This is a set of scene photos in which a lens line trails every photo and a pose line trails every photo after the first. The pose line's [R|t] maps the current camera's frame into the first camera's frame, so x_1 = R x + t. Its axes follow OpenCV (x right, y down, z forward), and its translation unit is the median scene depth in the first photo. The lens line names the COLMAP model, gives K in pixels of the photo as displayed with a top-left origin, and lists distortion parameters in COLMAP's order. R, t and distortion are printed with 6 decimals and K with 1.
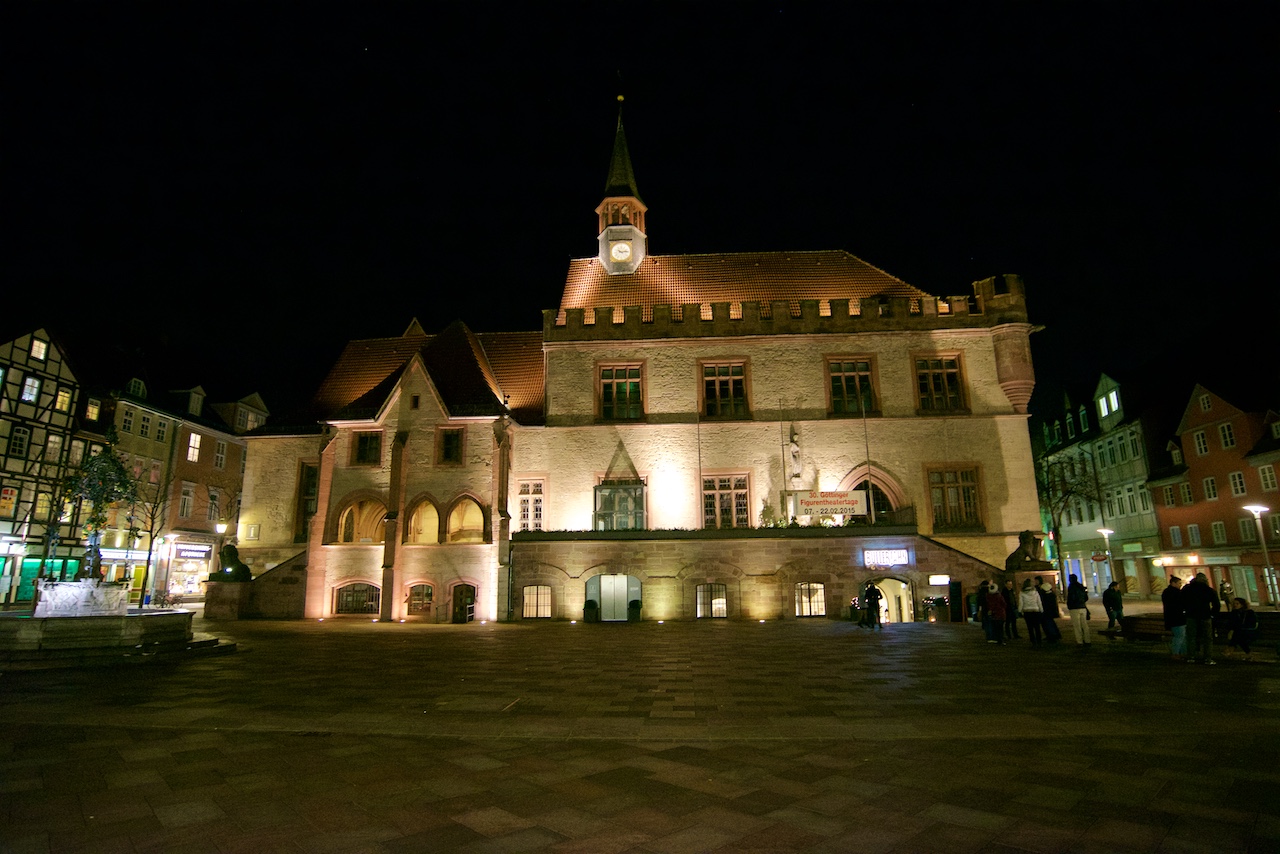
lens RADIAL K [[656.7, 0, 640.7], [0, 656.7, 420.1], [0, 0, 1]] dist [-0.073983, 0.028371]
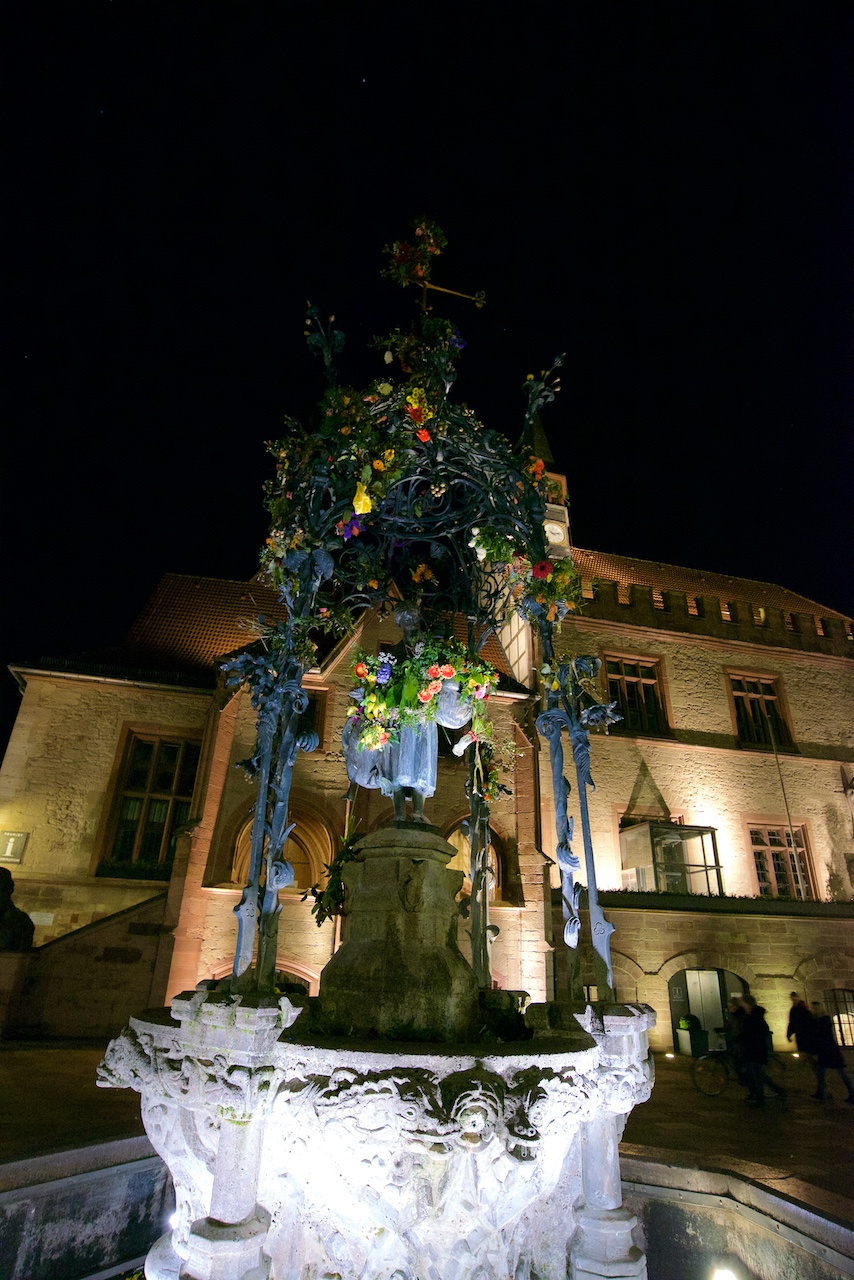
lens RADIAL K [[656.7, 0, 427.0], [0, 656.7, 640.0], [0, 0, 1]] dist [-0.073983, 0.028371]
pose [[0.957046, 0.170879, 0.234229, -0.441181], [-0.115412, 0.965629, -0.232896, 0.095535], [-0.265975, 0.195859, 0.943873, 0.394950]]
